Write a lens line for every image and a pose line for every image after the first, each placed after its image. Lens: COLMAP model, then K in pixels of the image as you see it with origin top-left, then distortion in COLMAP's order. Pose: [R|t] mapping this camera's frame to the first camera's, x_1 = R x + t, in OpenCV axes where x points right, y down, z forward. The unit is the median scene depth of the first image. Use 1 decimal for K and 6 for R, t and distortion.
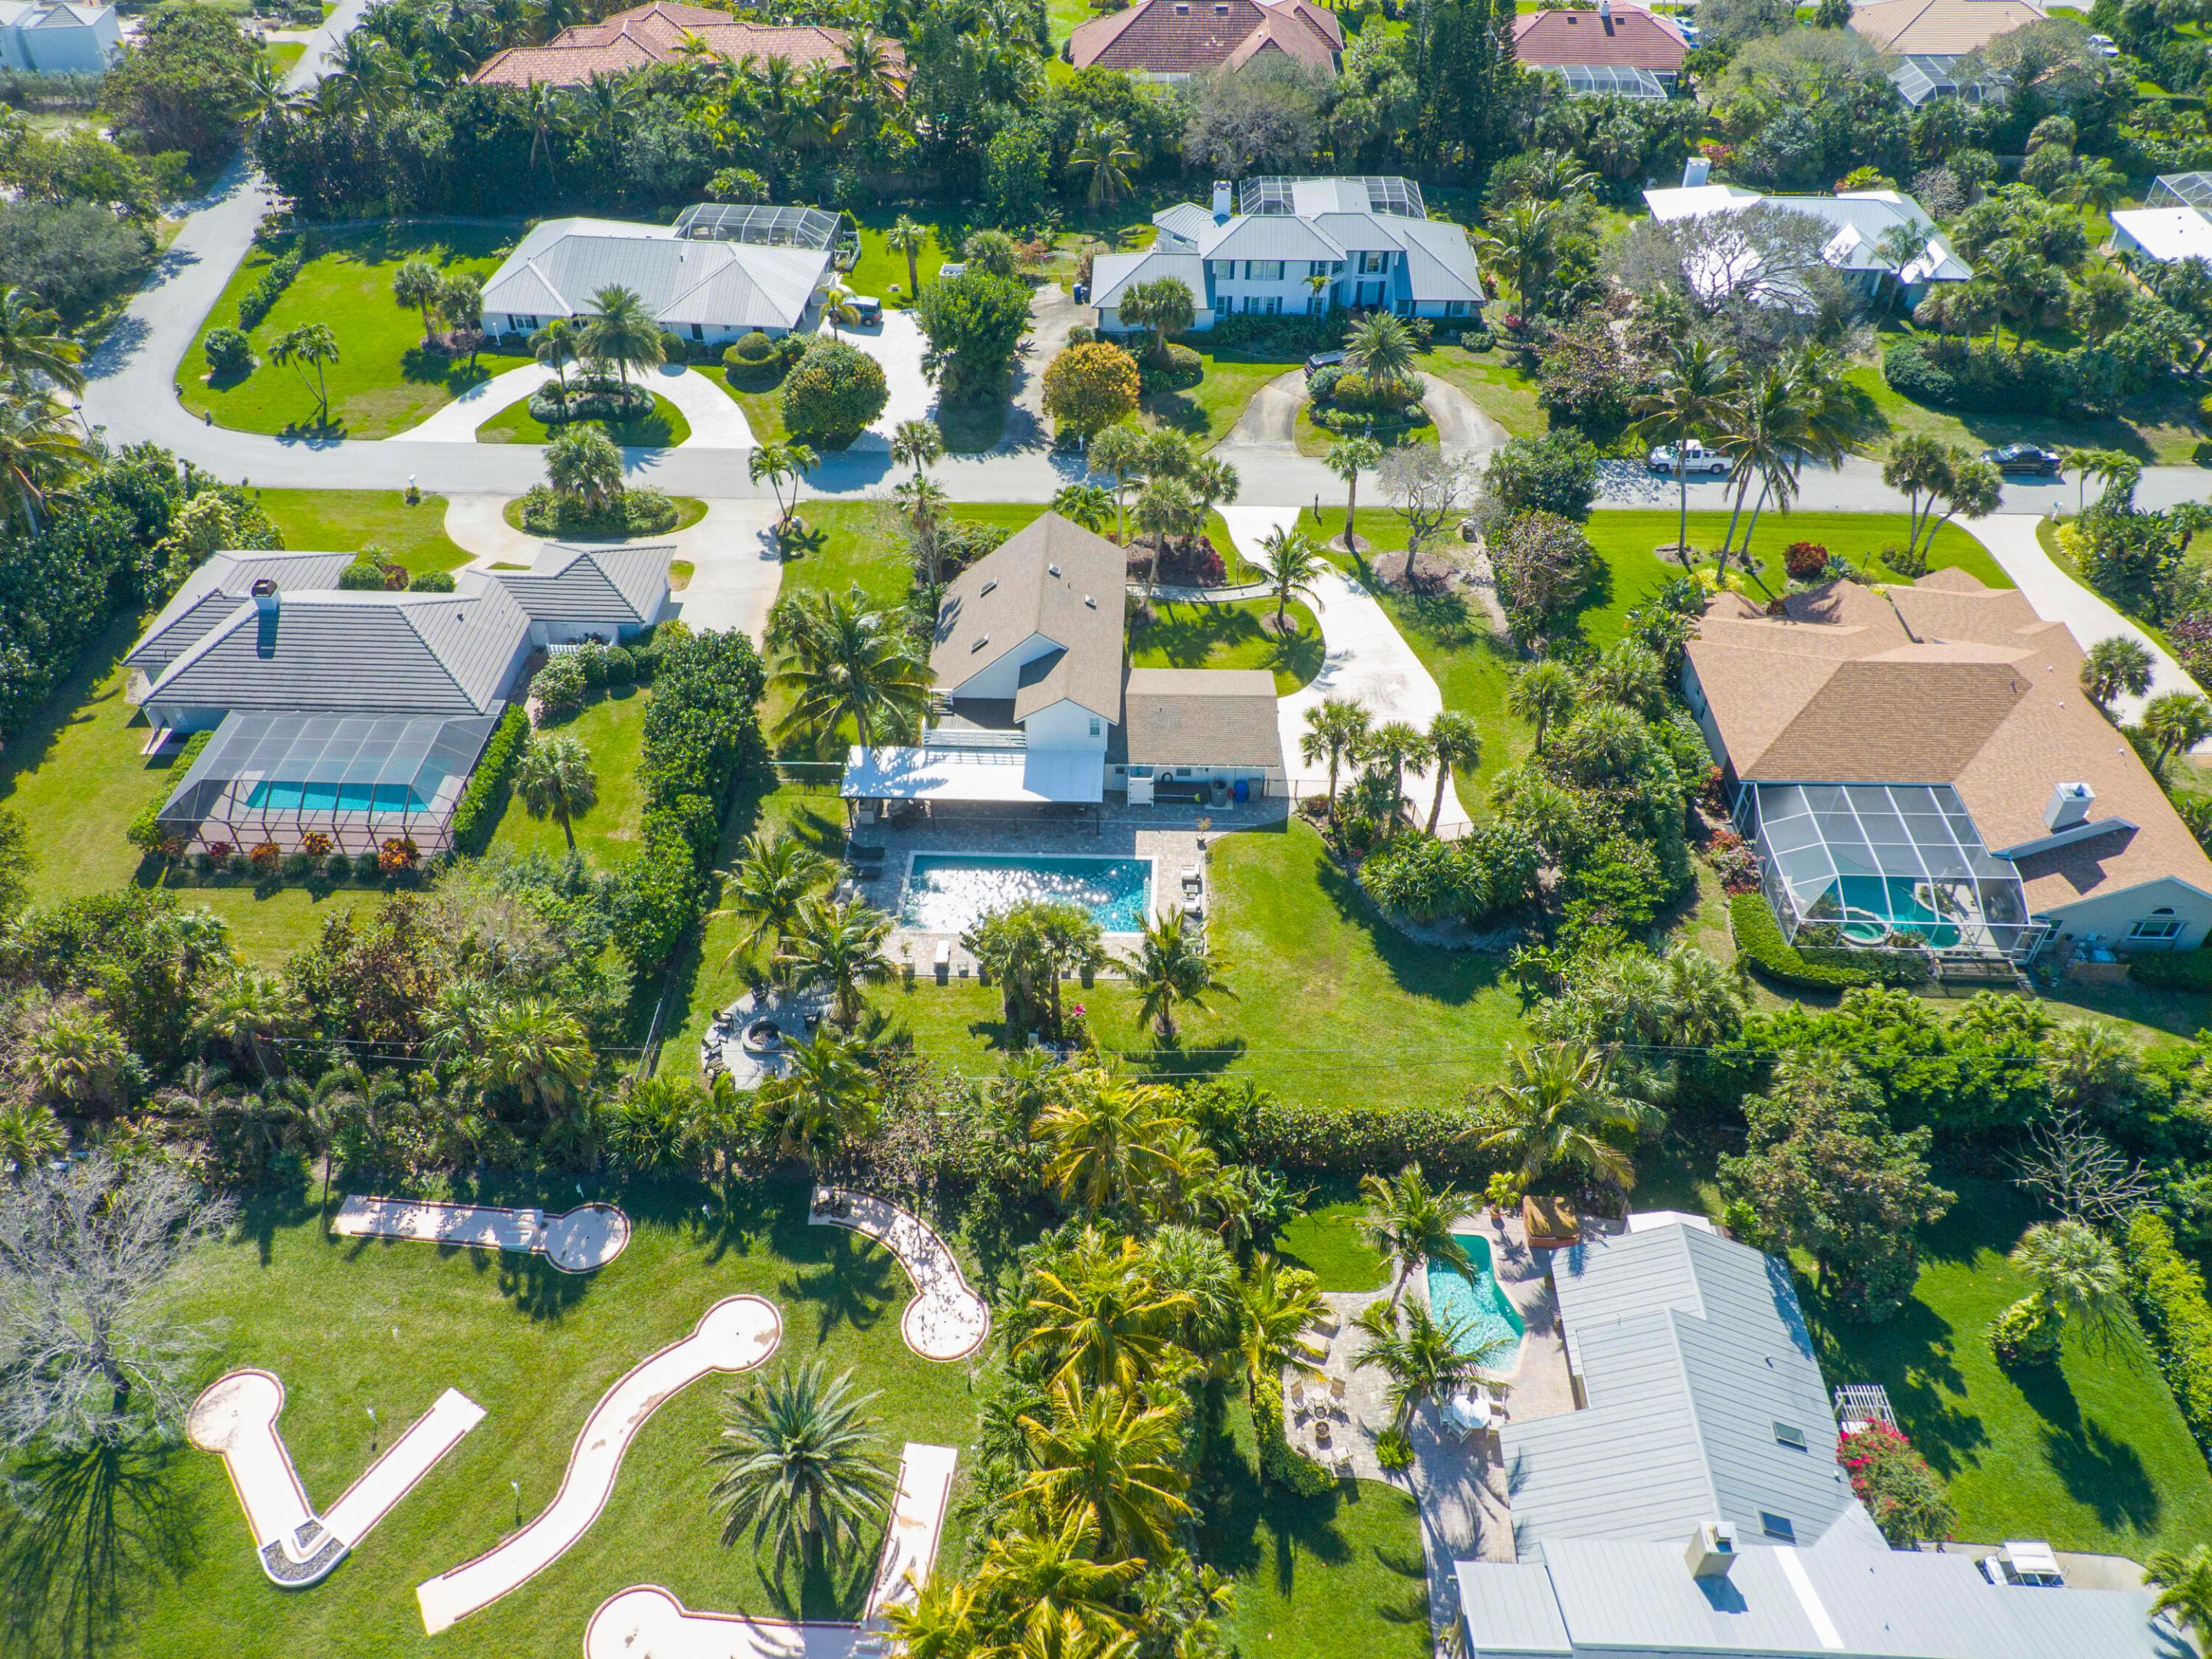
lens RADIAL K [[1644.2, 0, 1106.0], [0, 1644.2, 829.5], [0, 0, 1]] dist [0.112954, -0.186458]
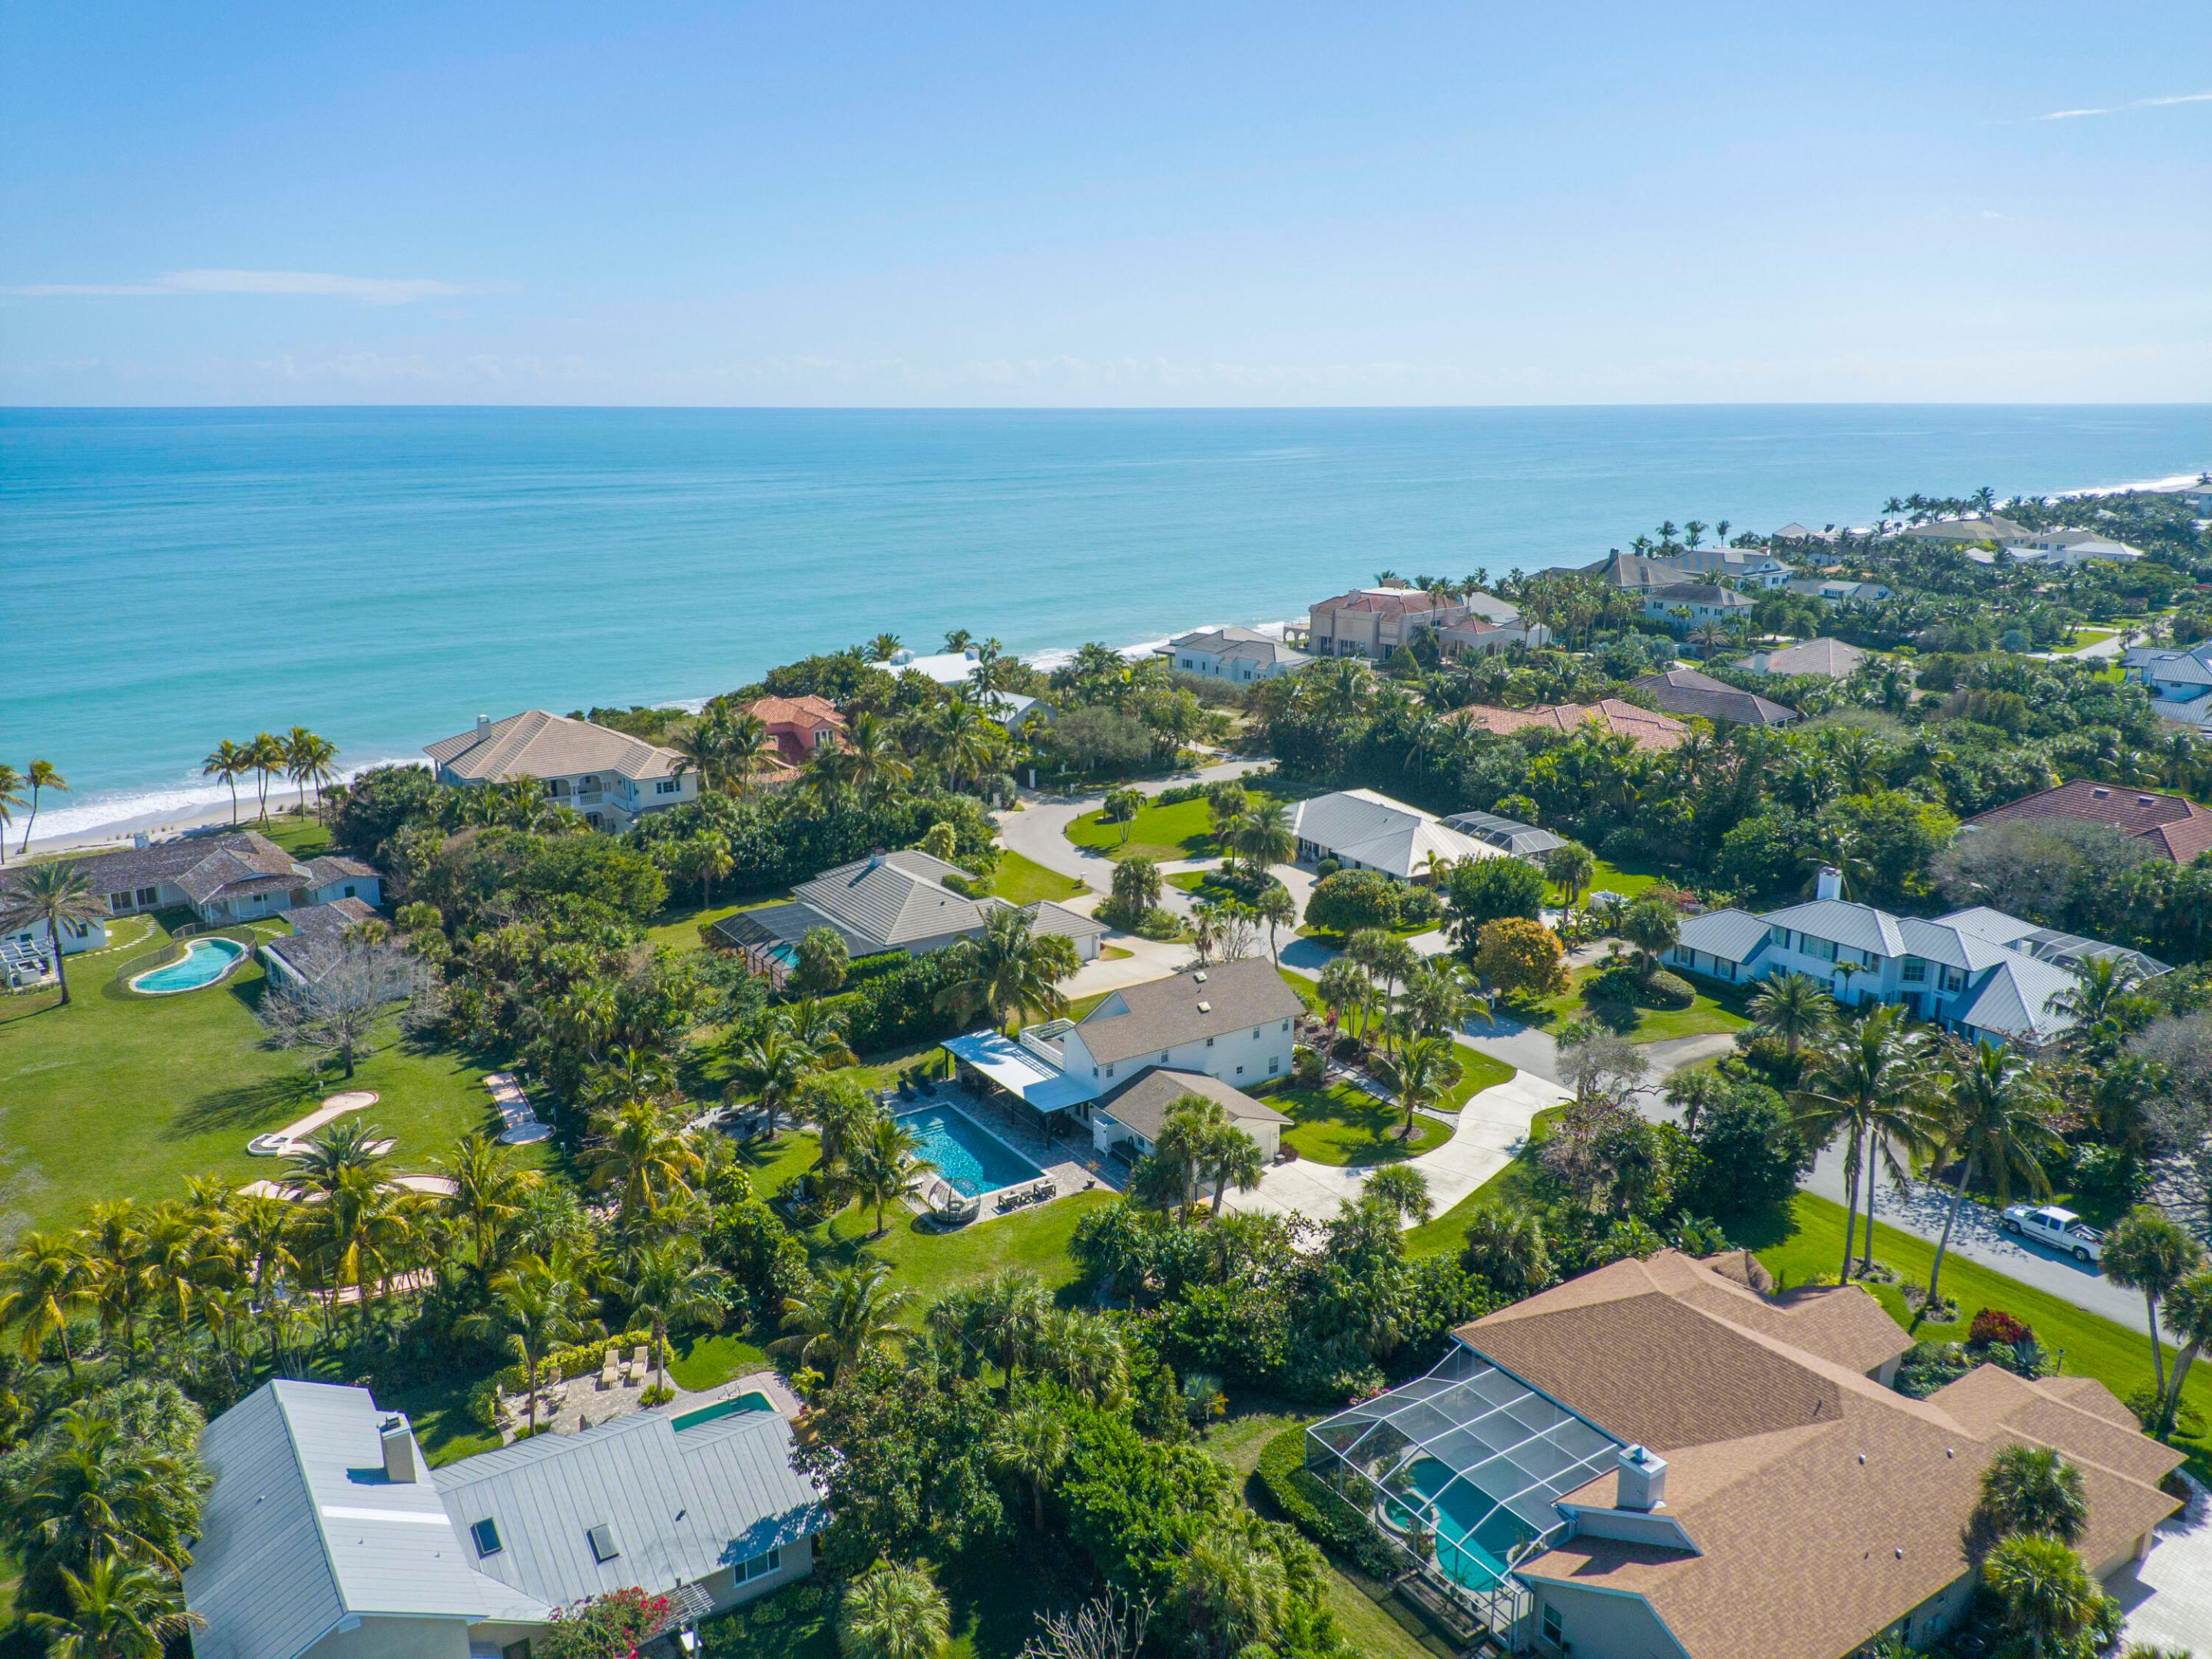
lens RADIAL K [[1644.2, 0, 1106.0], [0, 1644.2, 829.5], [0, 0, 1]] dist [0.112954, -0.186458]
pose [[0.580194, 0.200517, -0.789410, 0.746667], [-0.541752, 0.818734, -0.190207, 0.014570], [0.608177, 0.538022, 0.583655, 0.192080]]
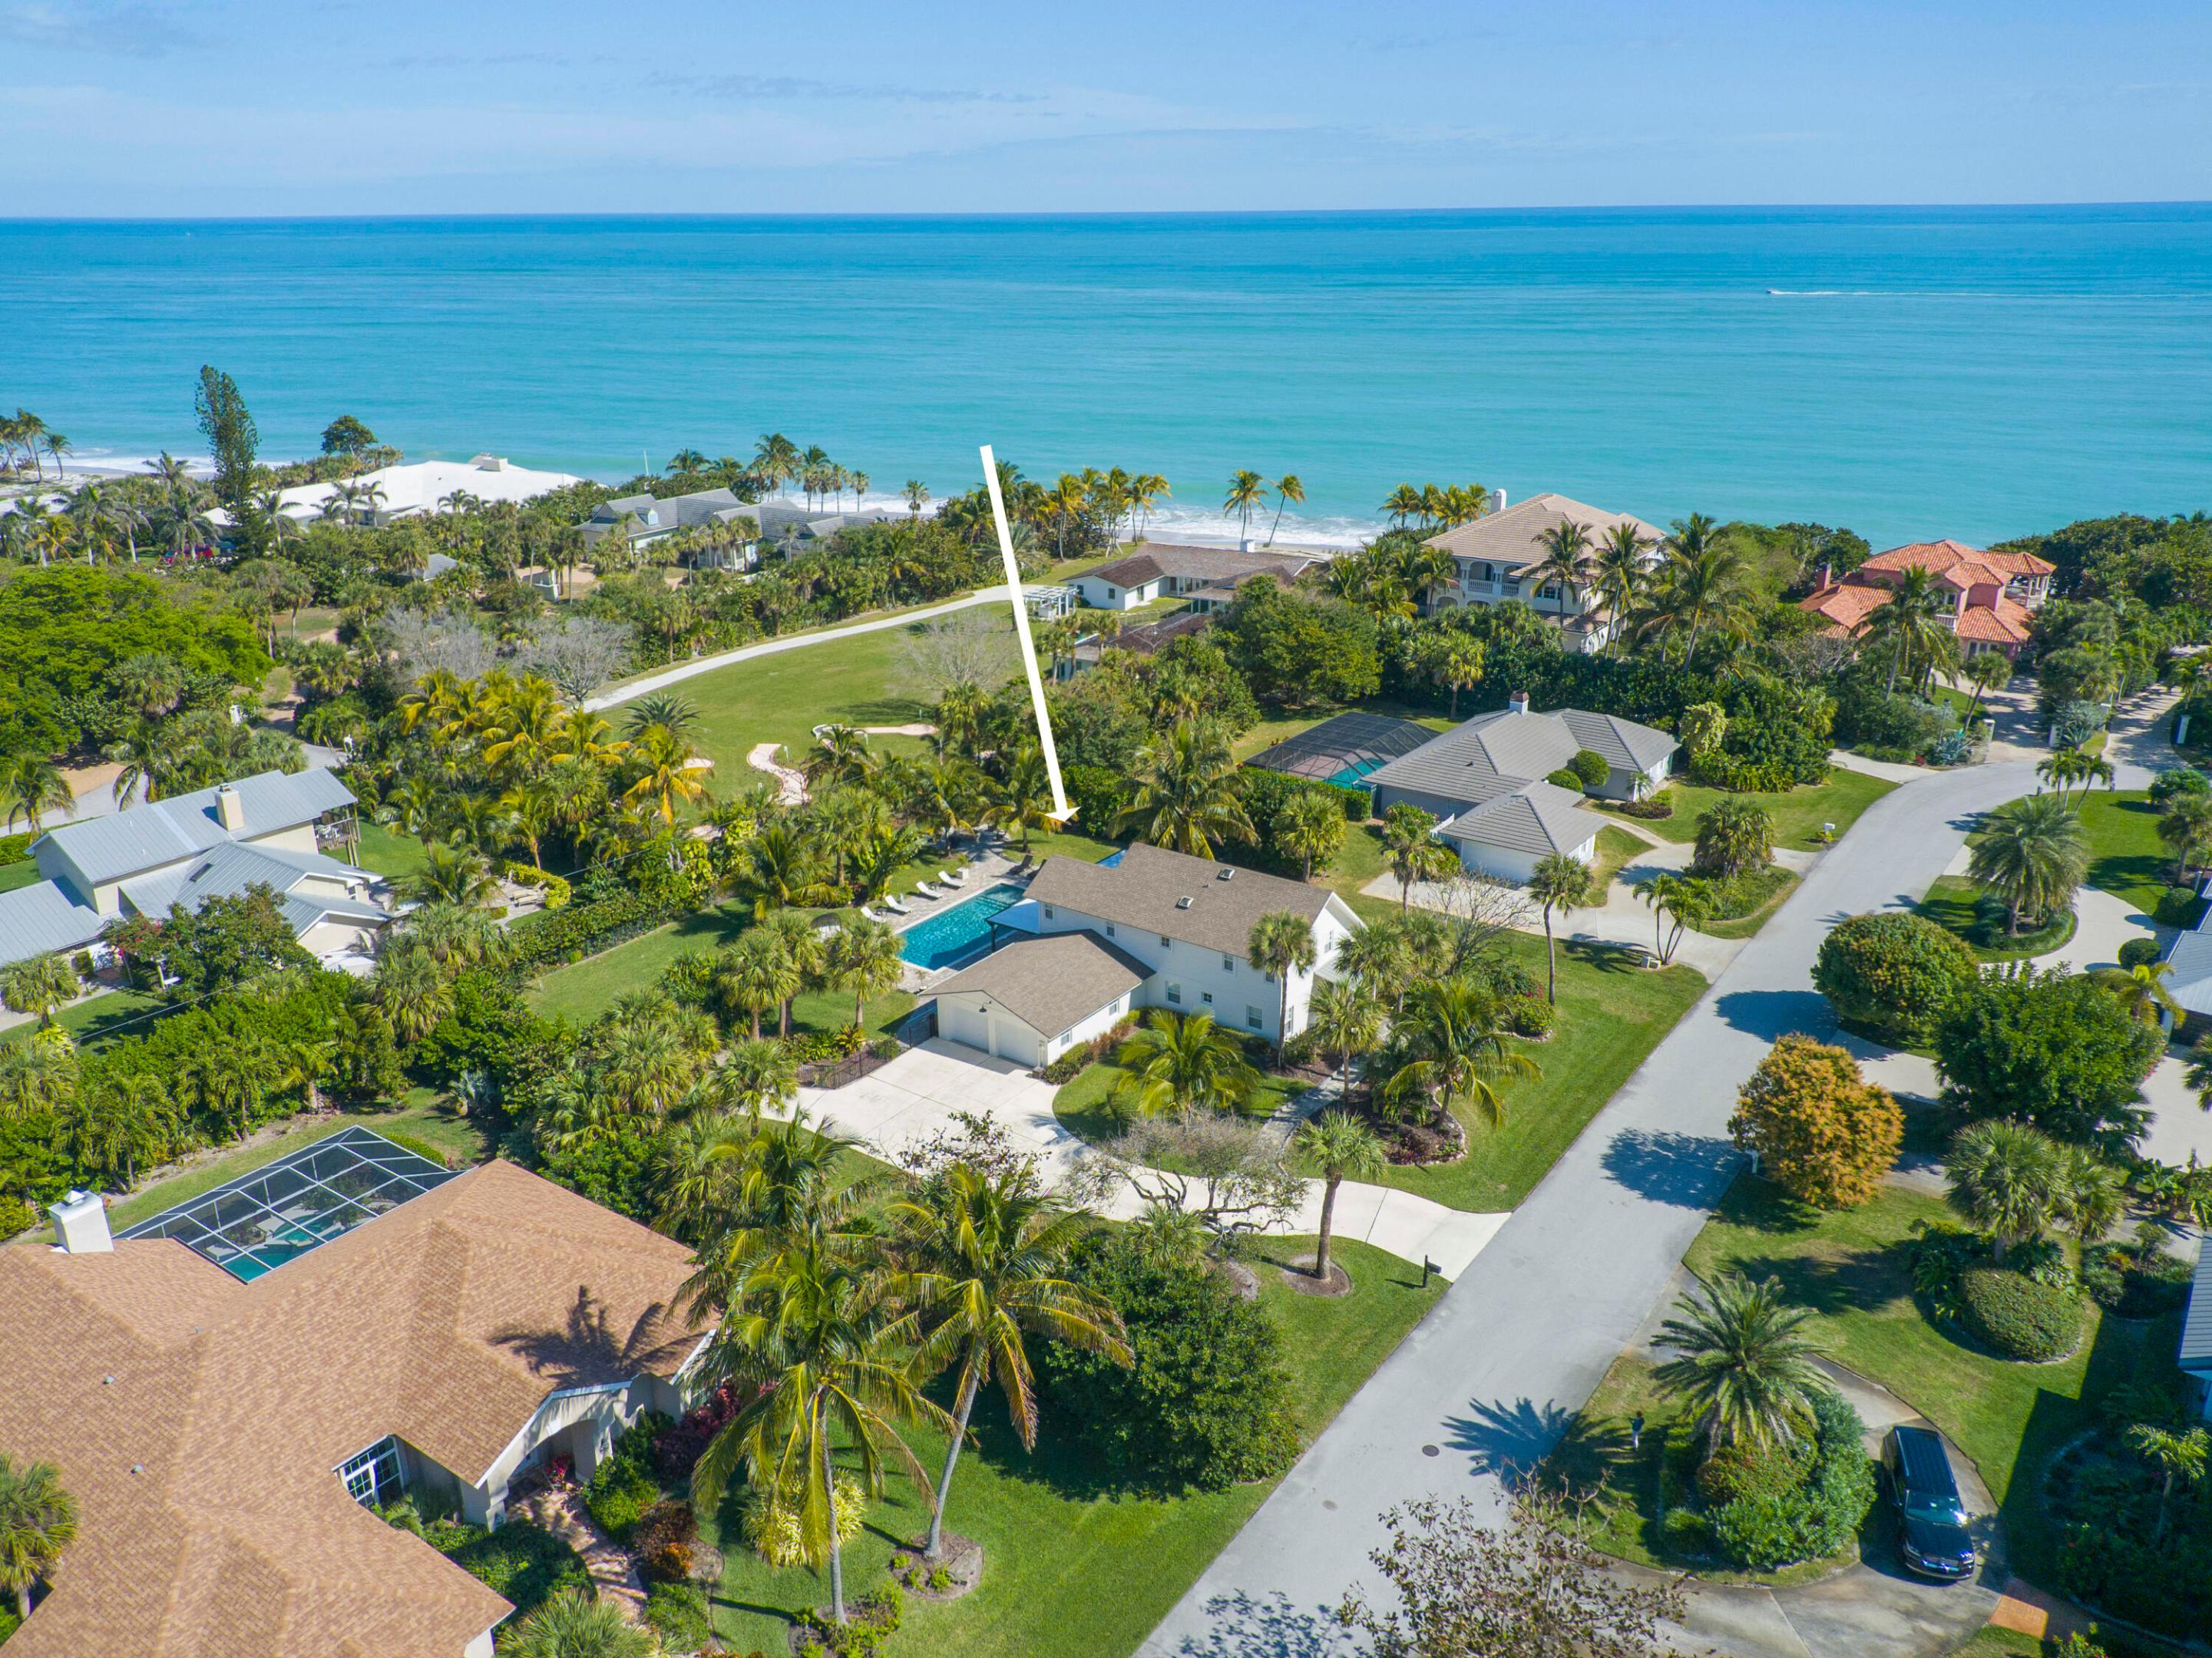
lens RADIAL K [[1673.1, 0, 1107.8], [0, 1673.1, 834.8], [0, 0, 1]] dist [0.117783, -0.201581]
pose [[-0.559202, 0.289681, -0.776774, 0.656326], [-0.549826, 0.571662, 0.609011, -0.633593], [0.620471, 0.767650, -0.160400, 0.975223]]
